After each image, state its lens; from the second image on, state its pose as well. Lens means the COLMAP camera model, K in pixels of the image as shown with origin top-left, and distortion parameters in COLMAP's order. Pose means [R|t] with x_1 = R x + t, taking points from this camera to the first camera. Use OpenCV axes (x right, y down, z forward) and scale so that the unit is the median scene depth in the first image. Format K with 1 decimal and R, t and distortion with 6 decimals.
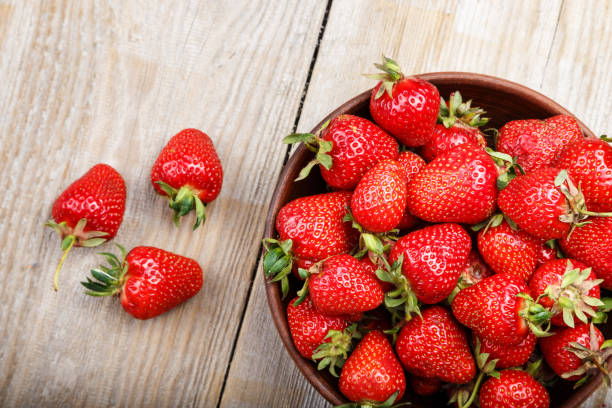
lens RADIAL K [[1461.9, 0, 306.0], [0, 1461.9, 204.0], [0, 0, 1]] dist [0.015291, 0.128880]
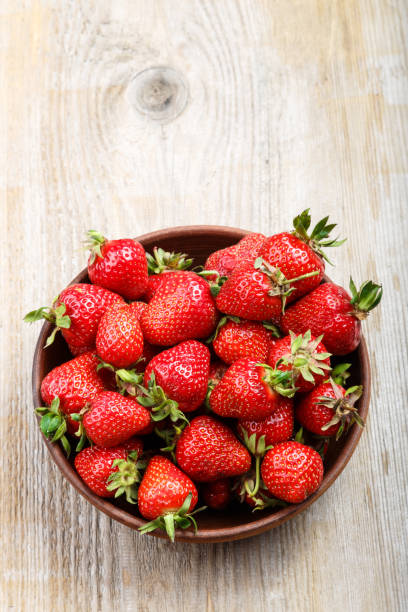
lens RADIAL K [[1543.5, 0, 204.0], [0, 1543.5, 306.0], [0, 0, 1]] dist [0.032478, -0.137133]
pose [[0.943946, -0.309089, 0.115887, -0.019307], [0.329039, 0.909150, -0.255303, 0.299639], [-0.026447, 0.279123, 0.959891, -0.166069]]
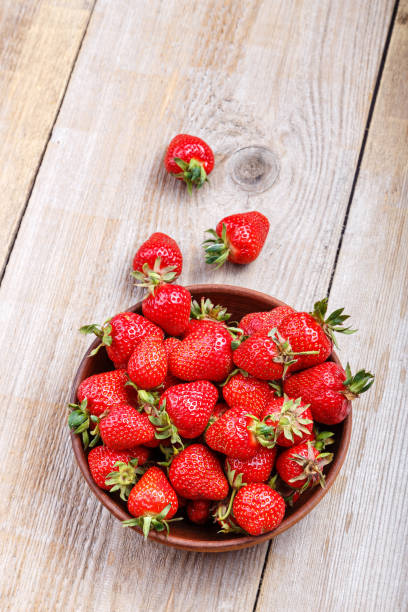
lens RADIAL K [[1461.9, 0, 204.0], [0, 1461.9, 306.0], [0, 0, 1]] dist [0.015291, 0.128880]
pose [[0.997313, -0.070217, -0.020891, 0.133534], [0.061321, 0.956155, -0.286368, 0.337760], [0.040083, 0.284317, 0.957892, -0.332556]]
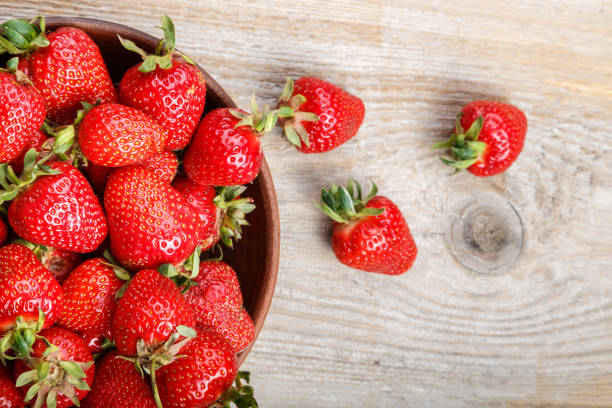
lens RADIAL K [[1461.9, 0, 306.0], [0, 1461.9, 204.0], [0, 0, 1]] dist [0.015291, 0.128880]
pose [[0.201998, 0.978774, 0.034610, 0.081115], [-0.966542, 0.204929, -0.154276, 0.030176], [-0.158094, -0.002288, 0.987421, 0.131330]]
